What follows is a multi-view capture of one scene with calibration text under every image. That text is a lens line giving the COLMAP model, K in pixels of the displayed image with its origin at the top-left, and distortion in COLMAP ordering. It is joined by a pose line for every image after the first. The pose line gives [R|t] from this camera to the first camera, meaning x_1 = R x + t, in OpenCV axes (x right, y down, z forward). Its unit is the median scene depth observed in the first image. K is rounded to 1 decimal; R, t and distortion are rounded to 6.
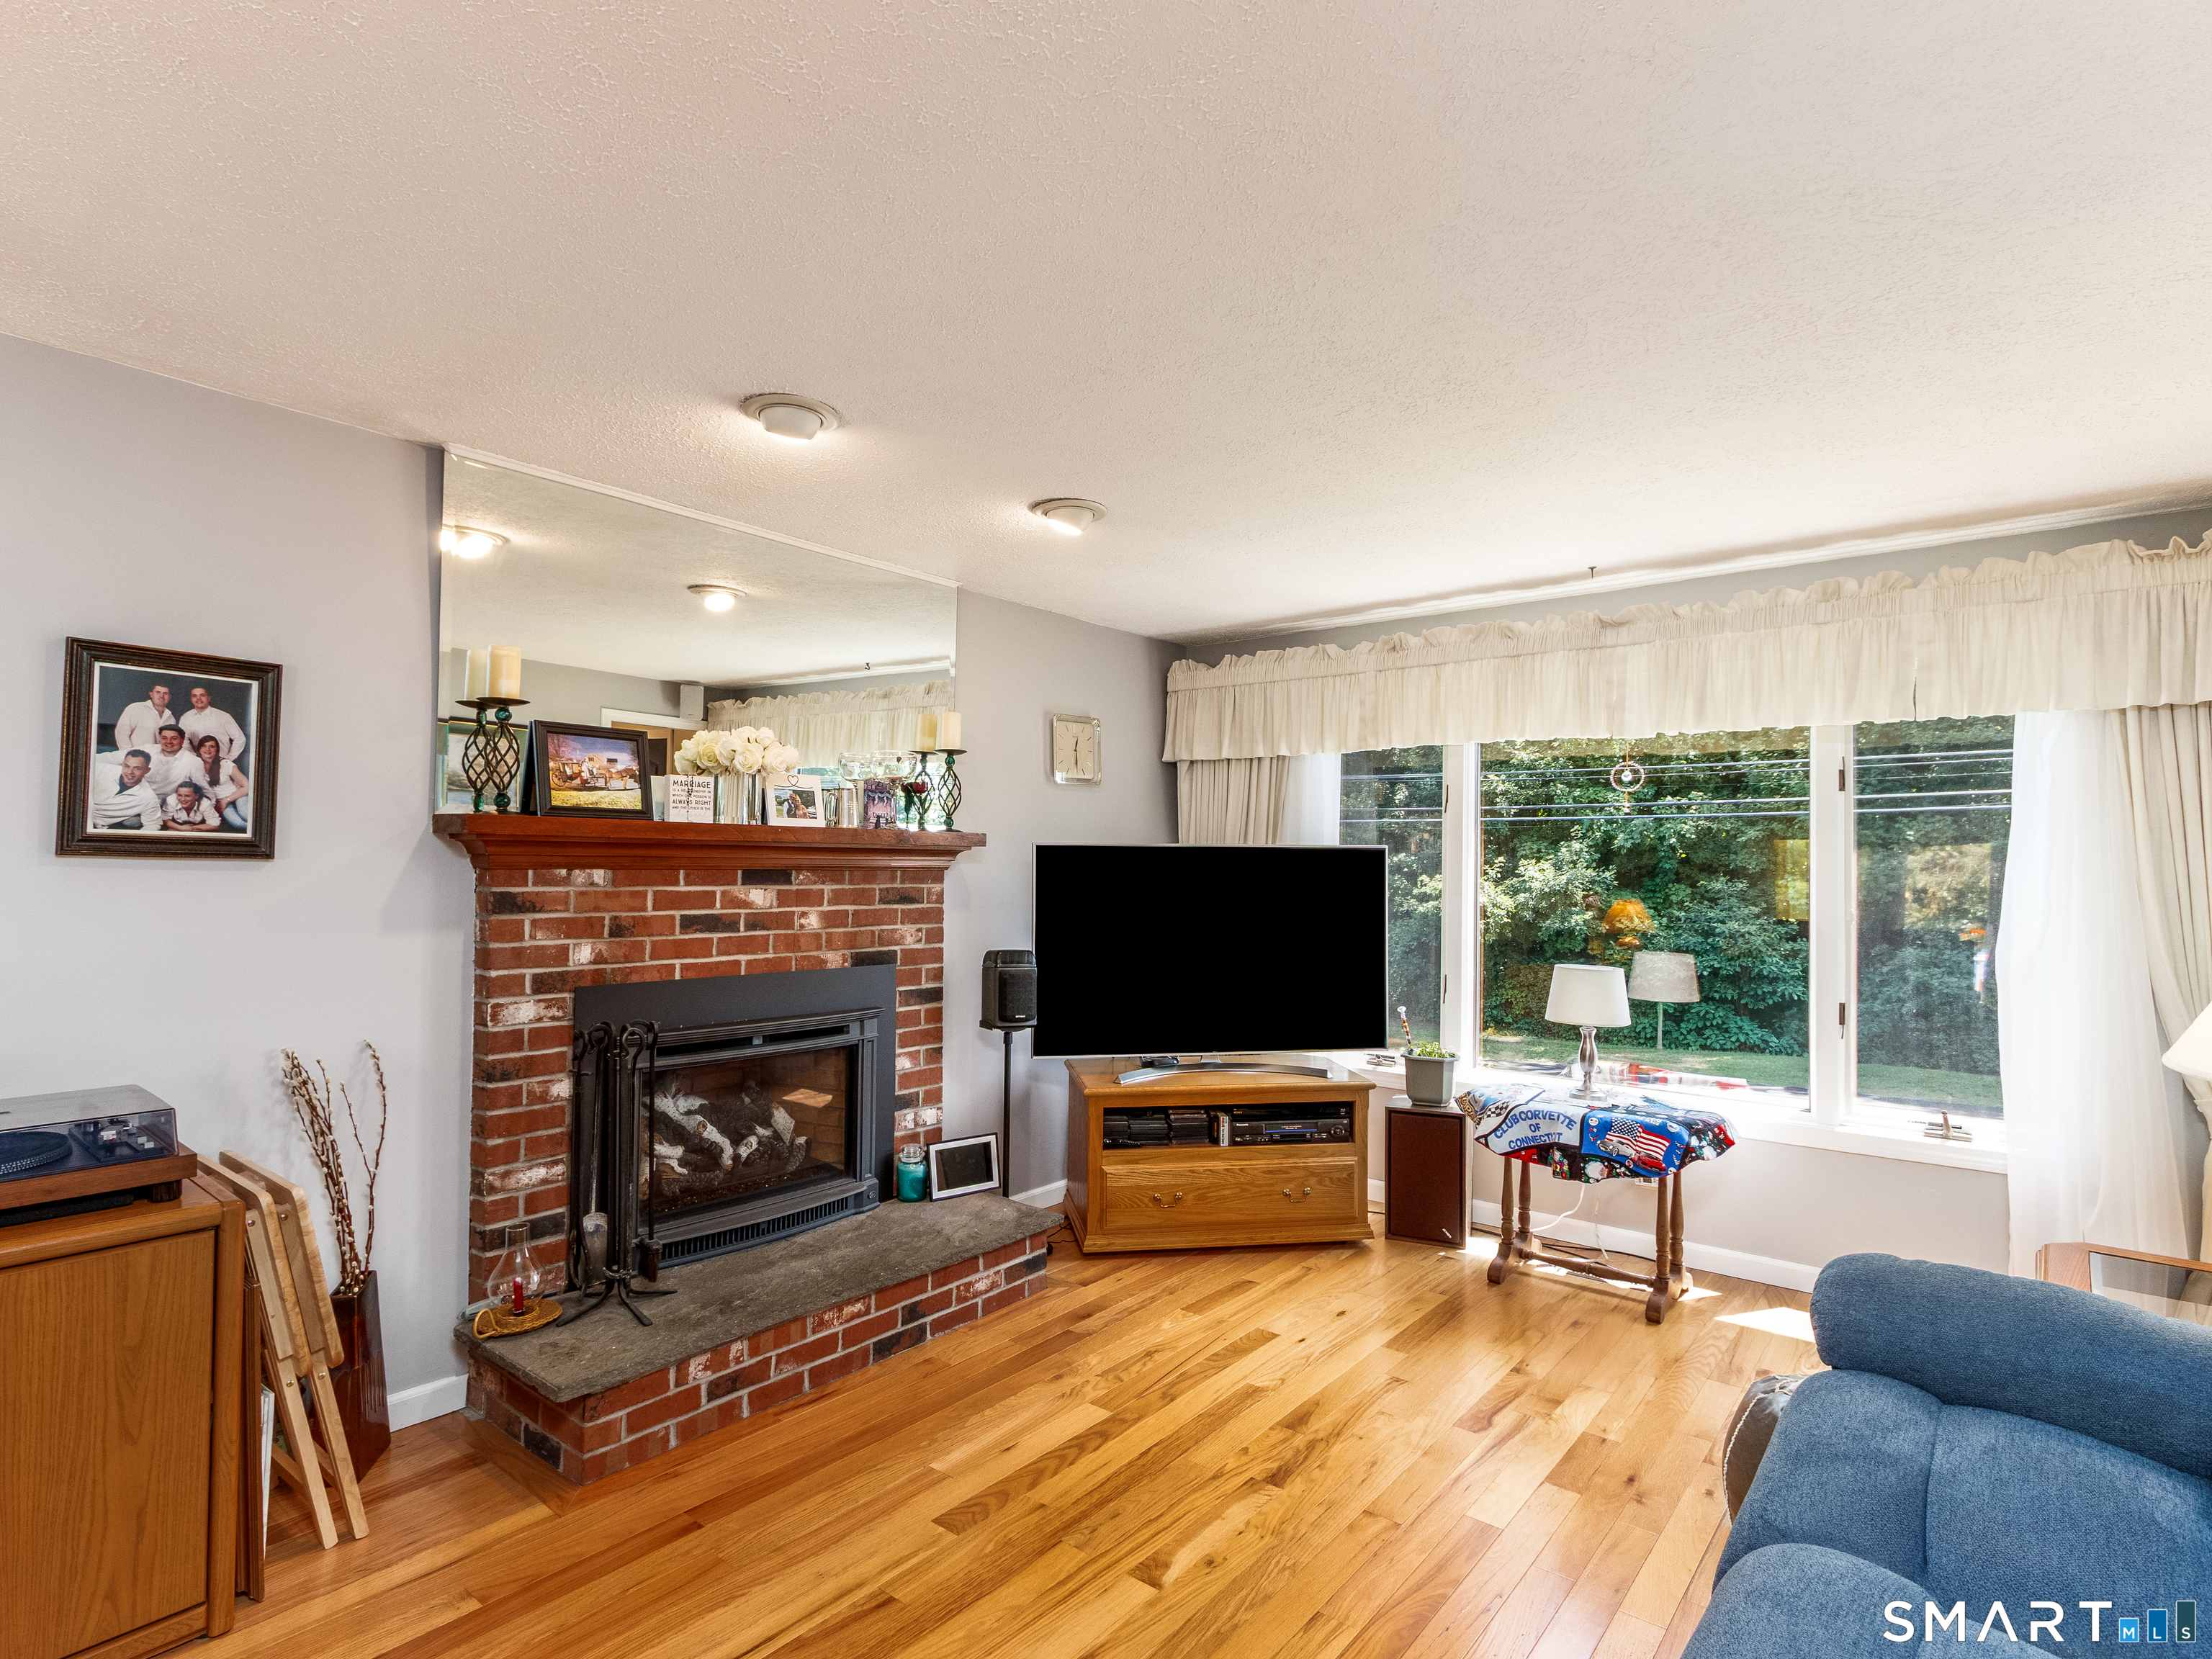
lens RADIAL K [[1138.6, 0, 1093.1], [0, 1138.6, 855.3], [0, 0, 1]] dist [0.002778, -0.000010]
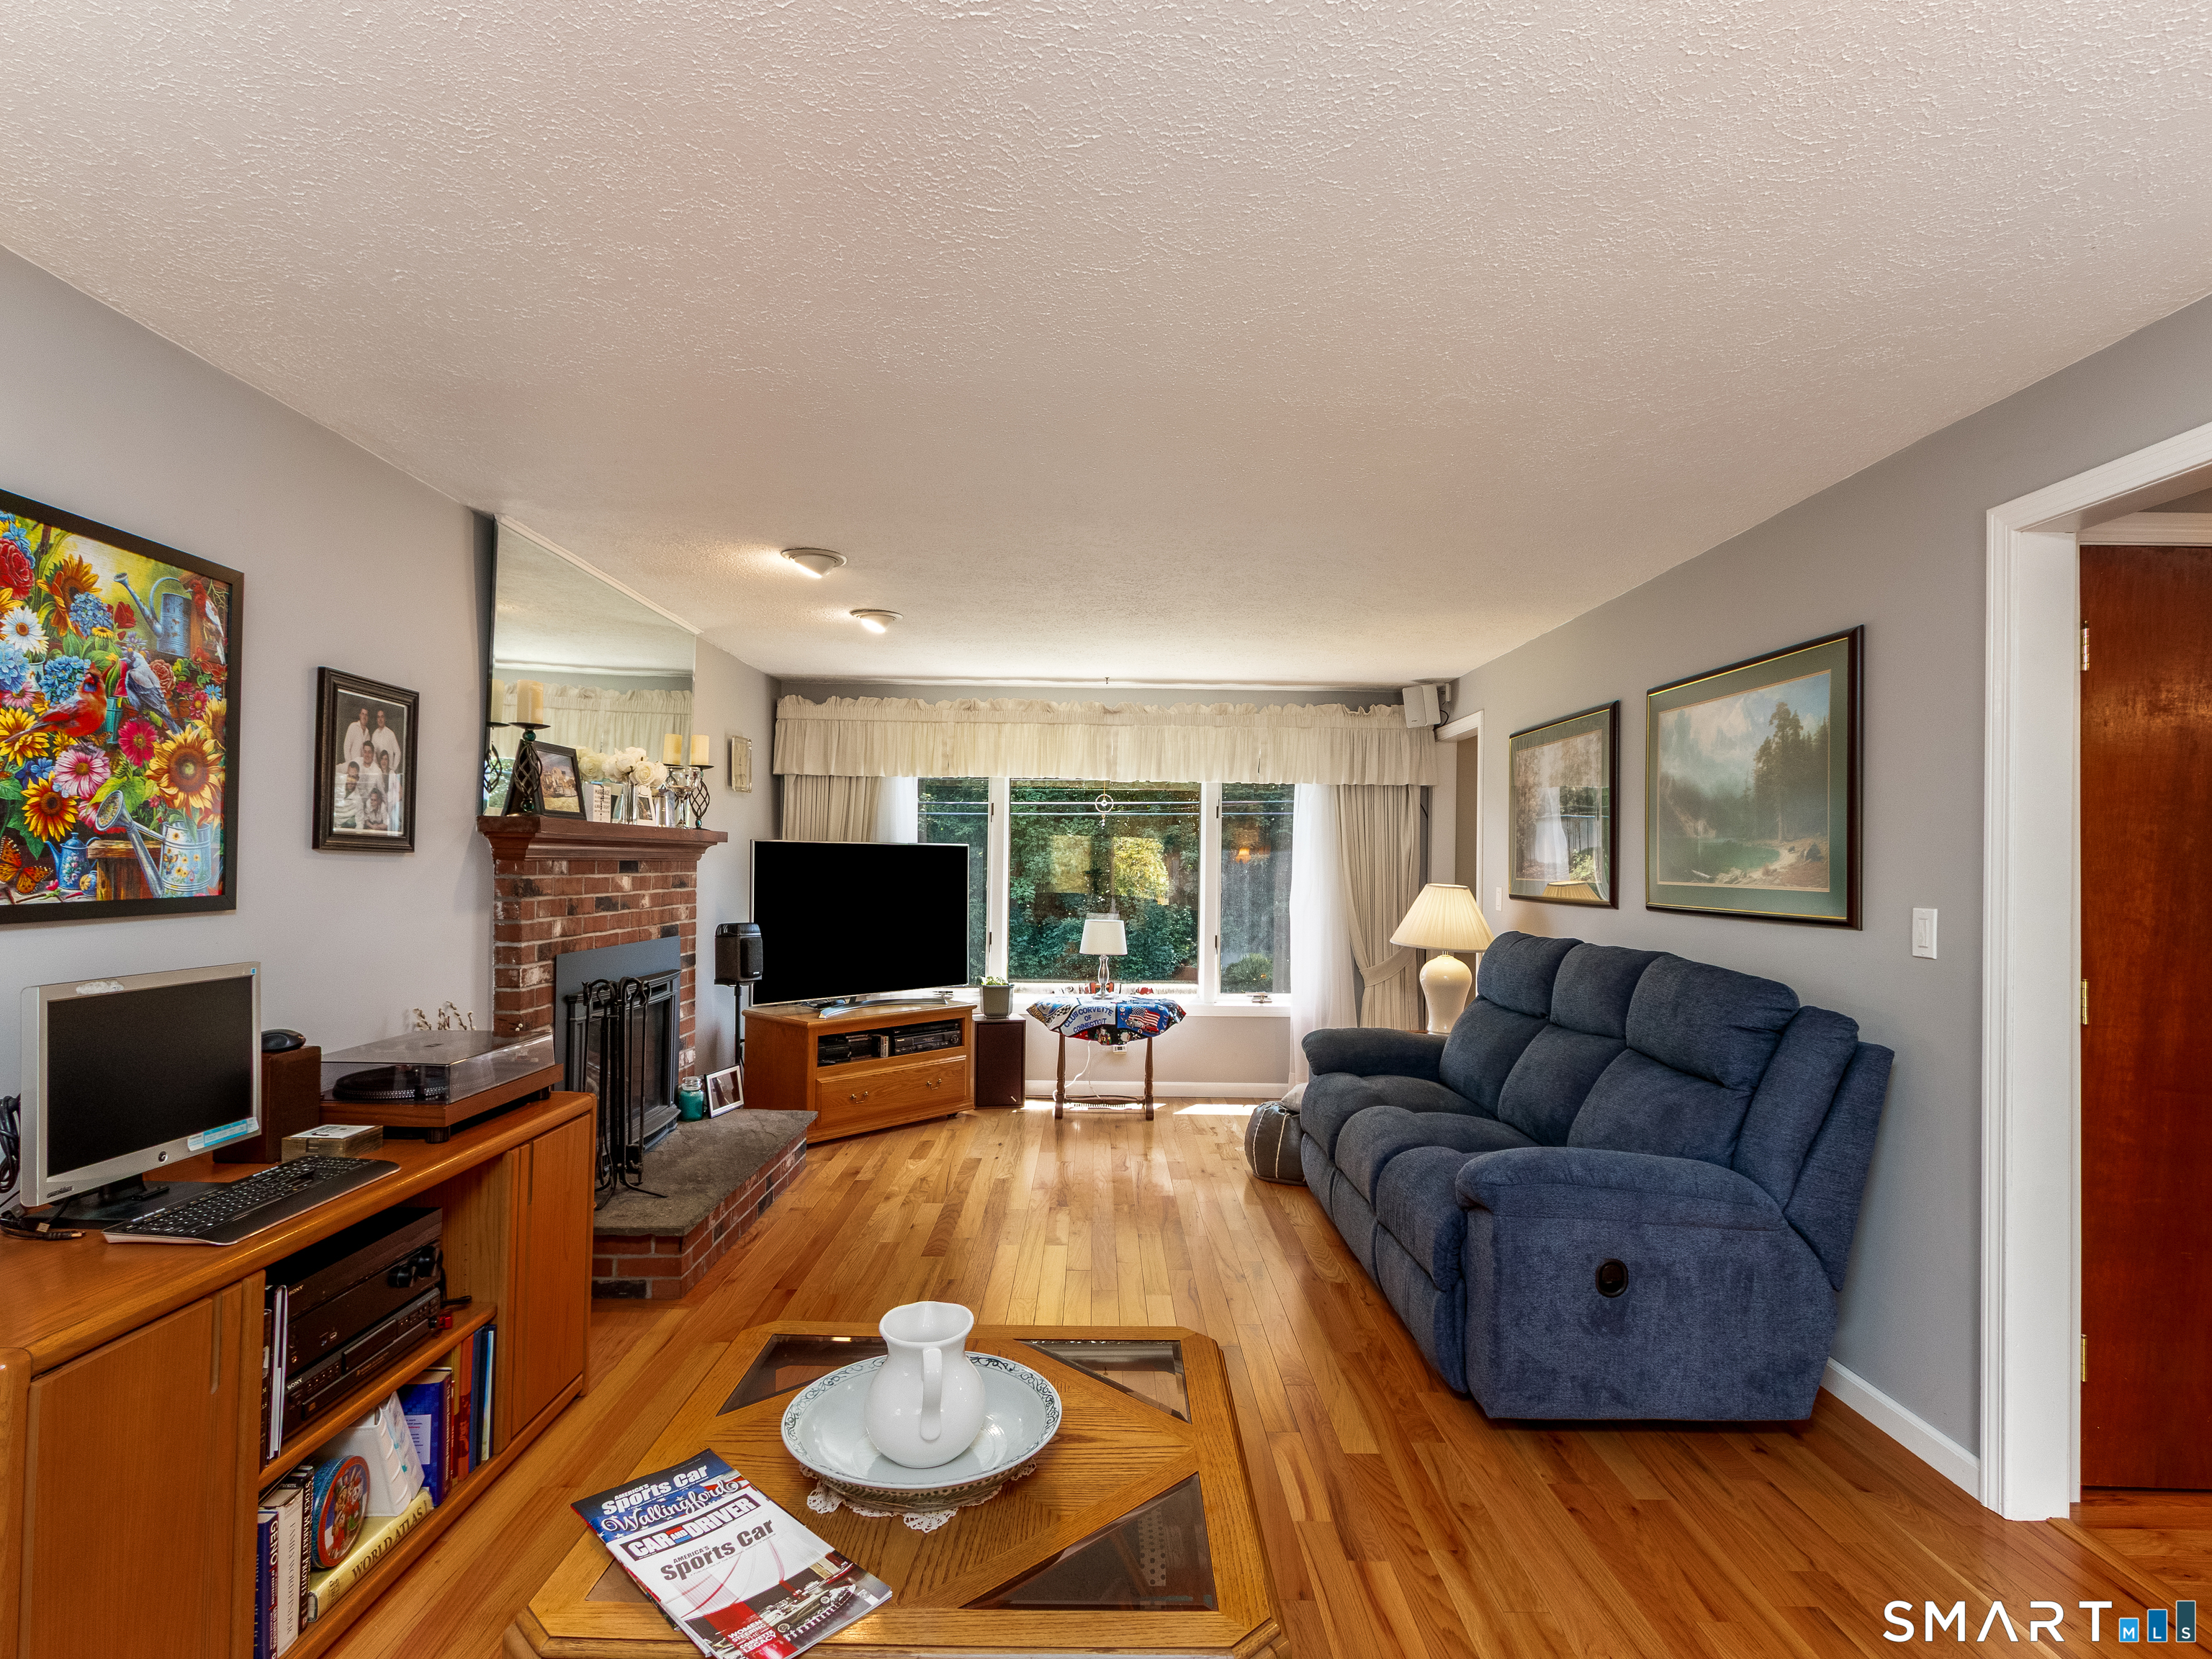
lens RADIAL K [[1138.6, 0, 1093.1], [0, 1138.6, 855.3], [0, 0, 1]] dist [0.002778, -0.000010]
pose [[0.774093, 0.004904, 0.633053, -0.683428], [-0.012011, 0.999904, 0.006941, -0.008126], [-0.632958, -0.012977, 0.774077, -0.291826]]
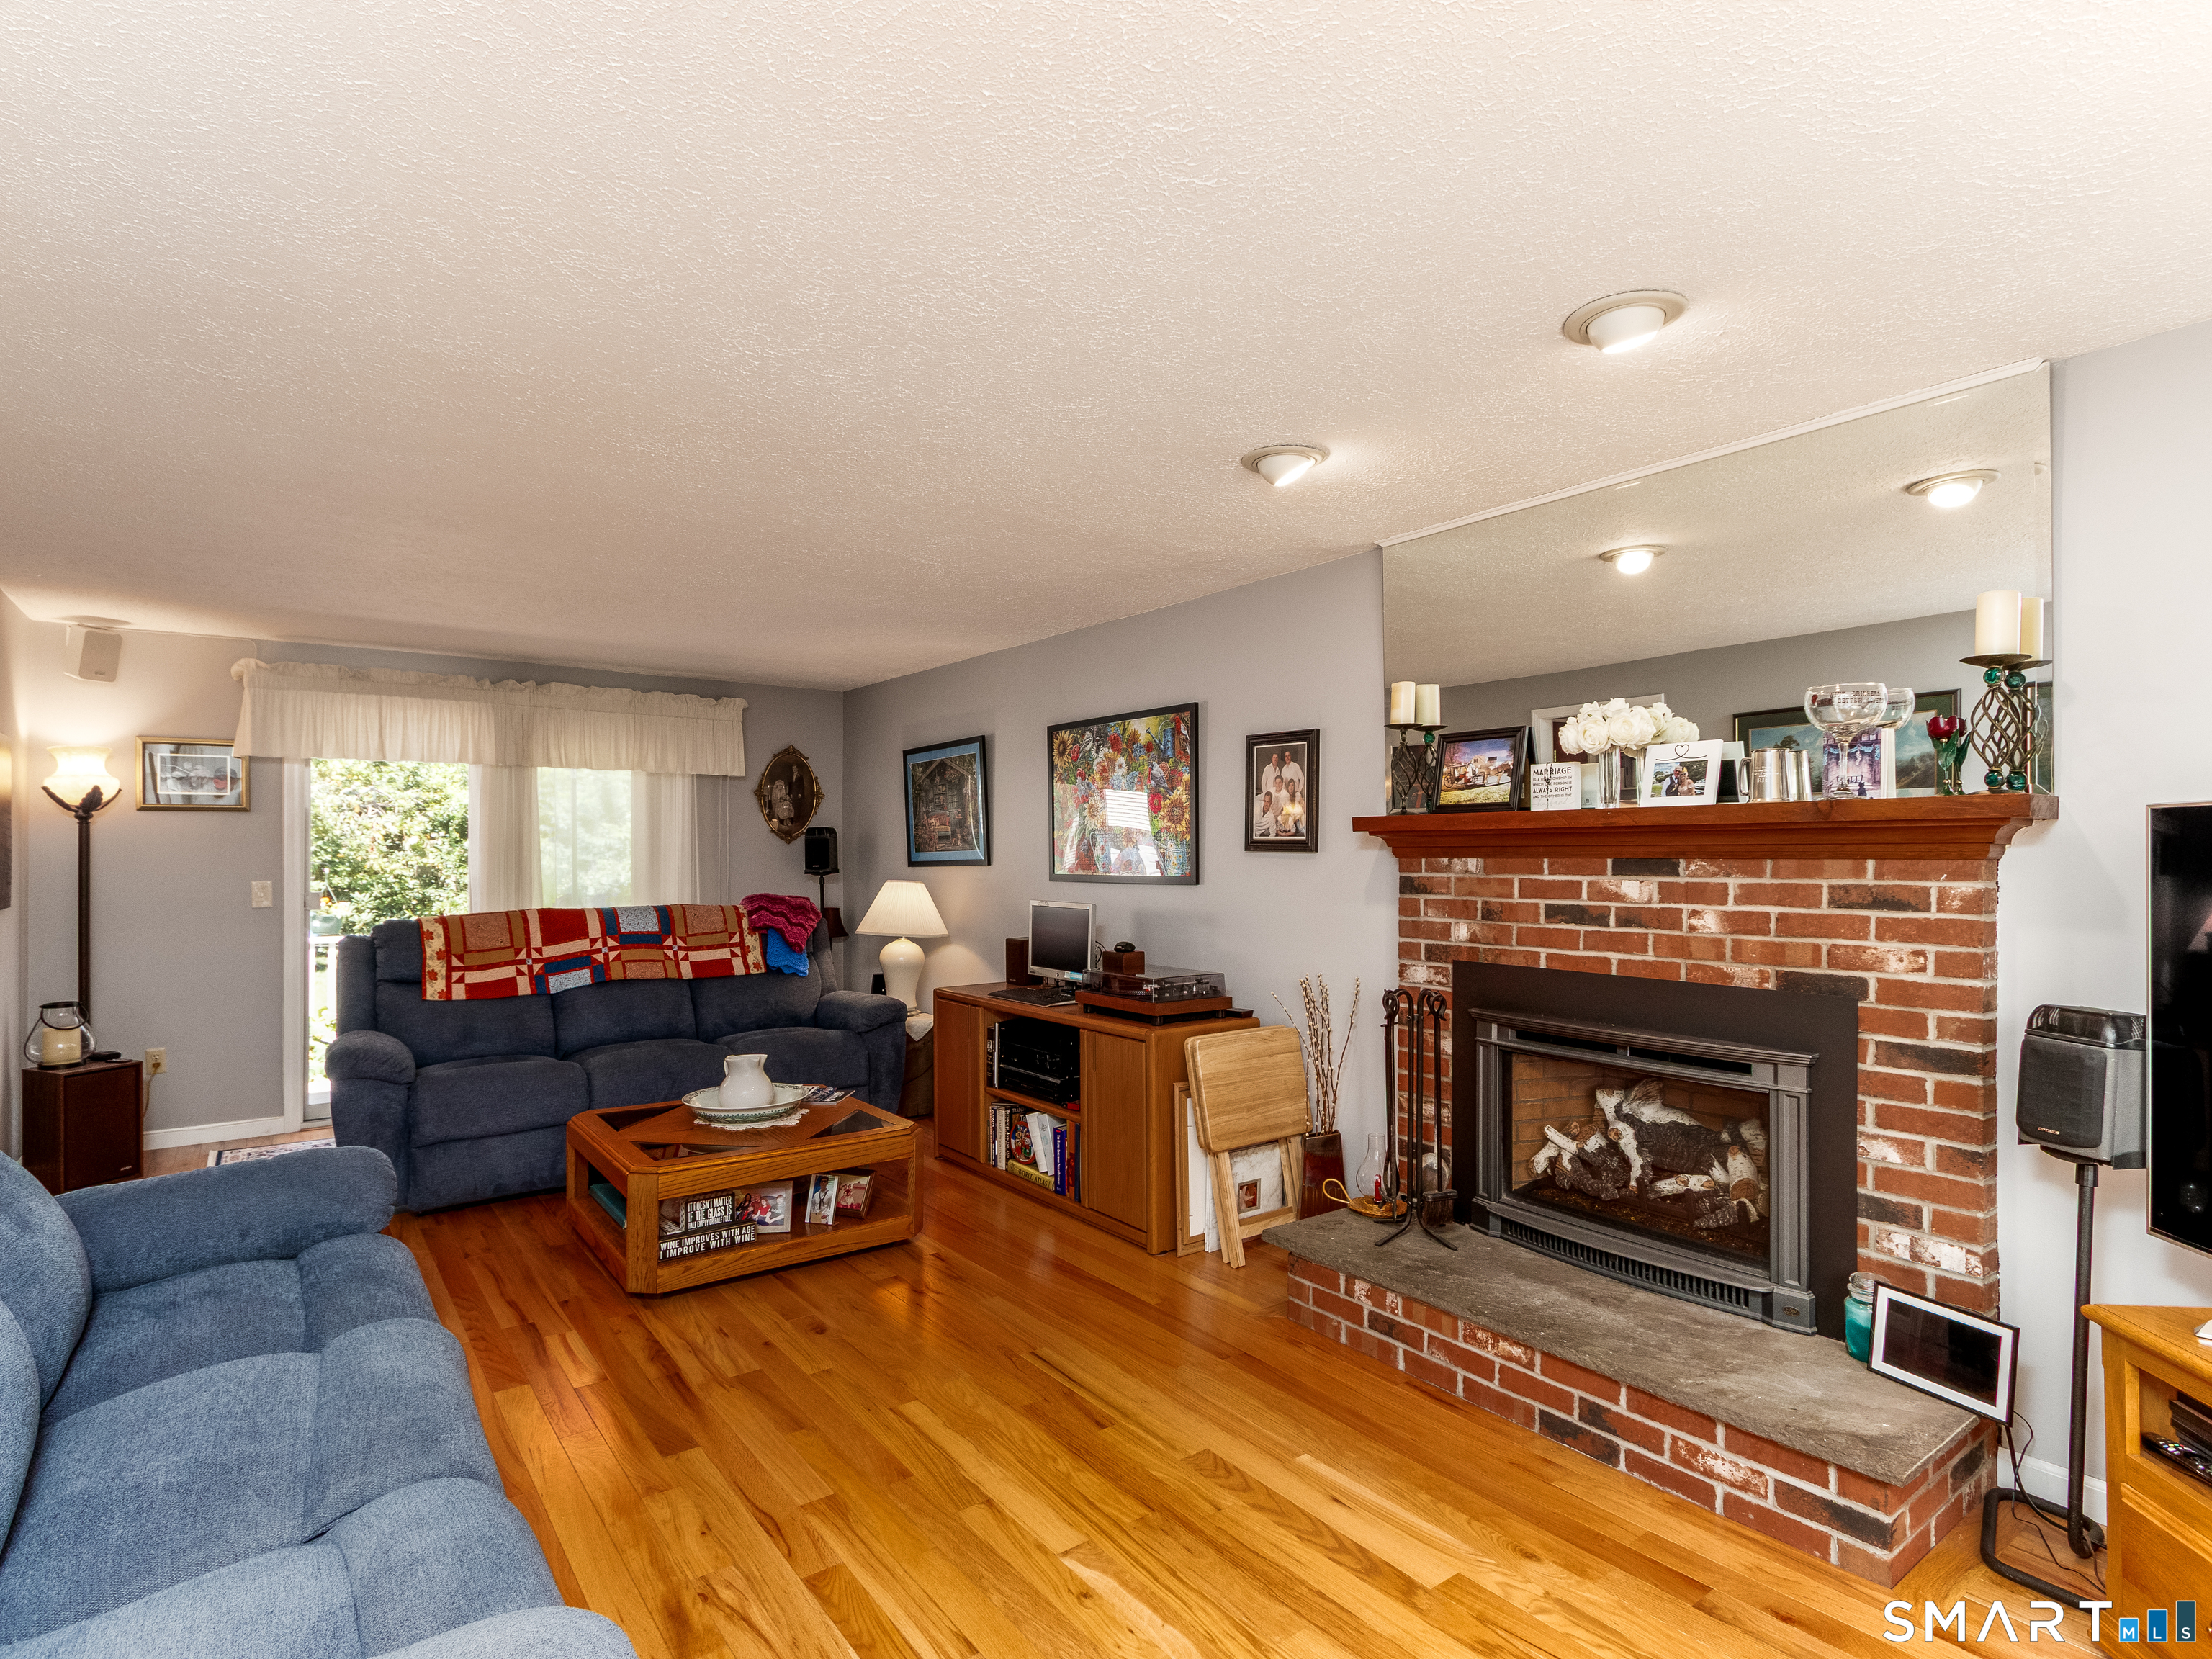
lens RADIAL K [[1138.6, 0, 1093.1], [0, 1138.6, 855.3], [0, 0, 1]] dist [0.002778, -0.000010]
pose [[-0.248643, -0.006031, -0.968576, 0.657103], [0.009545, 0.999917, -0.008677, 0.013775], [0.968548, -0.011402, -0.248565, 0.808656]]
